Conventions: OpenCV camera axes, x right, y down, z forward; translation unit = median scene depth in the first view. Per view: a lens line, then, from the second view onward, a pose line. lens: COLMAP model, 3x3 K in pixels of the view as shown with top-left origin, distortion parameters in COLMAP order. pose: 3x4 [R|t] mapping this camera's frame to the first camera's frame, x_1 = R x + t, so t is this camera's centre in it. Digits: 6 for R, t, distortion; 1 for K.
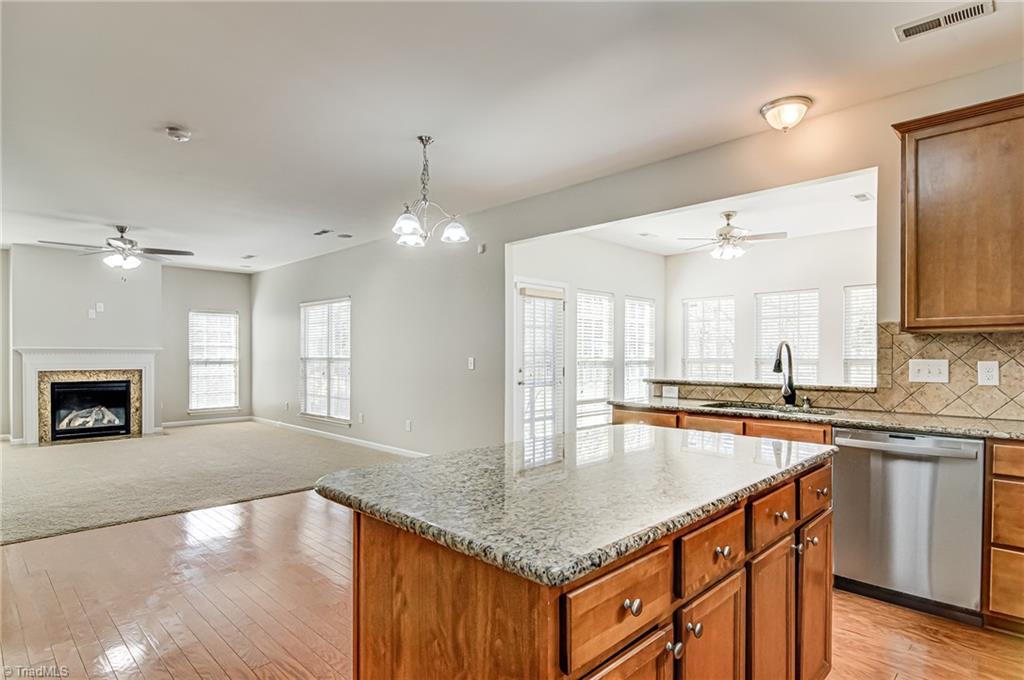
lens RADIAL K [[542.7, 0, 520.5], [0, 542.7, 359.2], [0, 0, 1]] dist [0.004072, -0.001244]
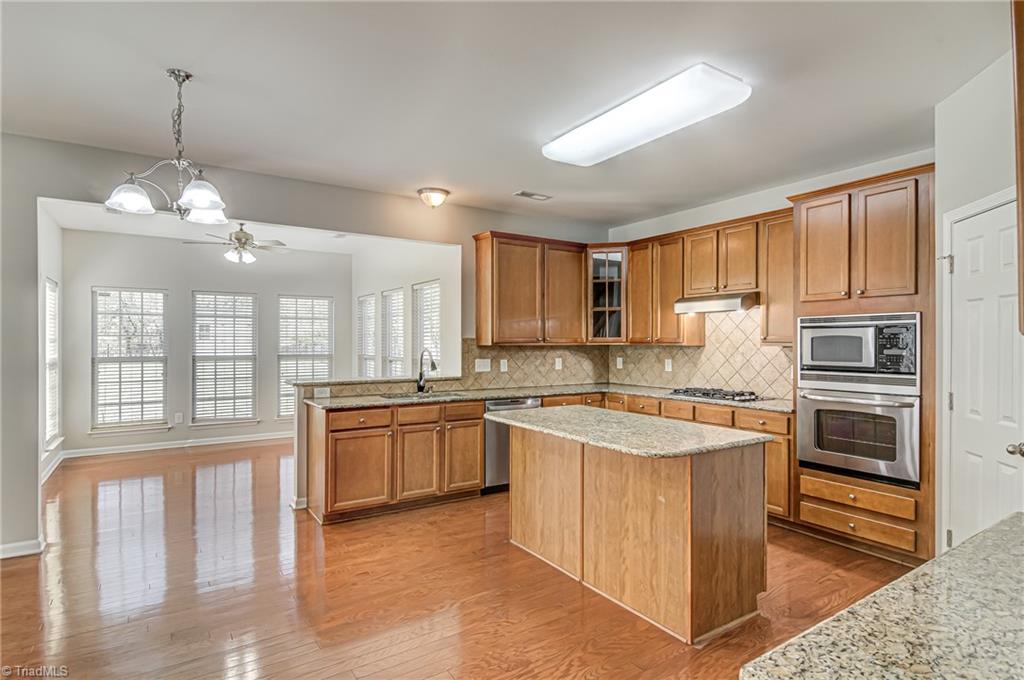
lens RADIAL K [[537.5, 0, 516.8], [0, 537.5, 346.8], [0, 0, 1]] dist [0.024852, -0.024642]
pose [[0.210758, -0.011740, 0.977468, -0.937717], [0.006495, 0.999923, 0.010610, -0.056242], [-0.977517, 0.004113, 0.210818, 0.483460]]
